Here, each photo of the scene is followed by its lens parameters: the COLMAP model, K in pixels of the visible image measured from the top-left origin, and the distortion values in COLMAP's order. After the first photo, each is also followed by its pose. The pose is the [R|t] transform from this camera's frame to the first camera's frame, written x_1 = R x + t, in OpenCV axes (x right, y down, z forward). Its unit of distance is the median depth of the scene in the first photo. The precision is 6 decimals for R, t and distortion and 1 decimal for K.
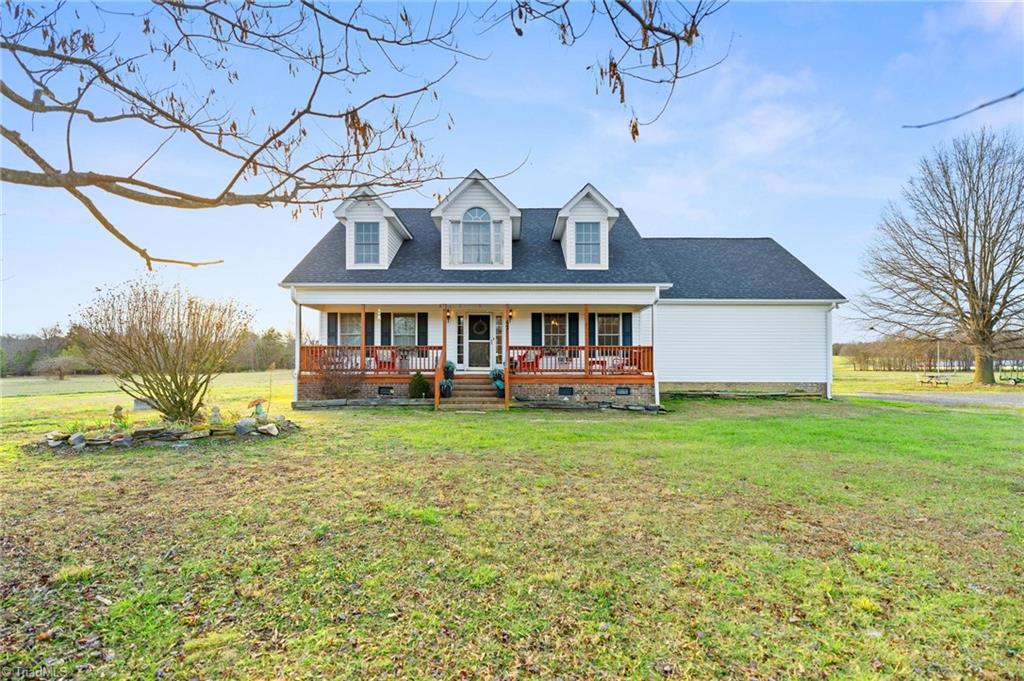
lens RADIAL K [[489.7, 0, 532.5], [0, 489.7, 371.4], [0, 0, 1]] dist [0.000390, -0.000006]
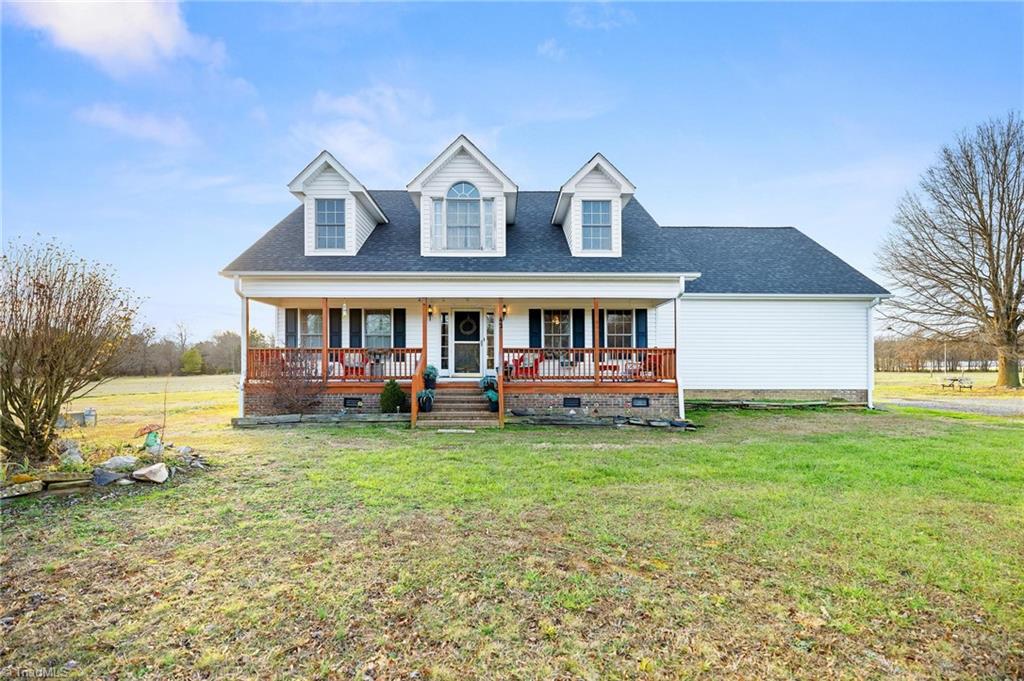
lens RADIAL K [[498.0, 0, 540.3], [0, 498.0, 370.9], [0, 0, 1]] dist [0.000499, -0.000020]
pose [[0.999383, -0.002853, 0.035001, -0.013507], [0.002999, 0.999987, -0.004120, -0.009071], [-0.034989, 0.004223, 0.999379, 0.146062]]
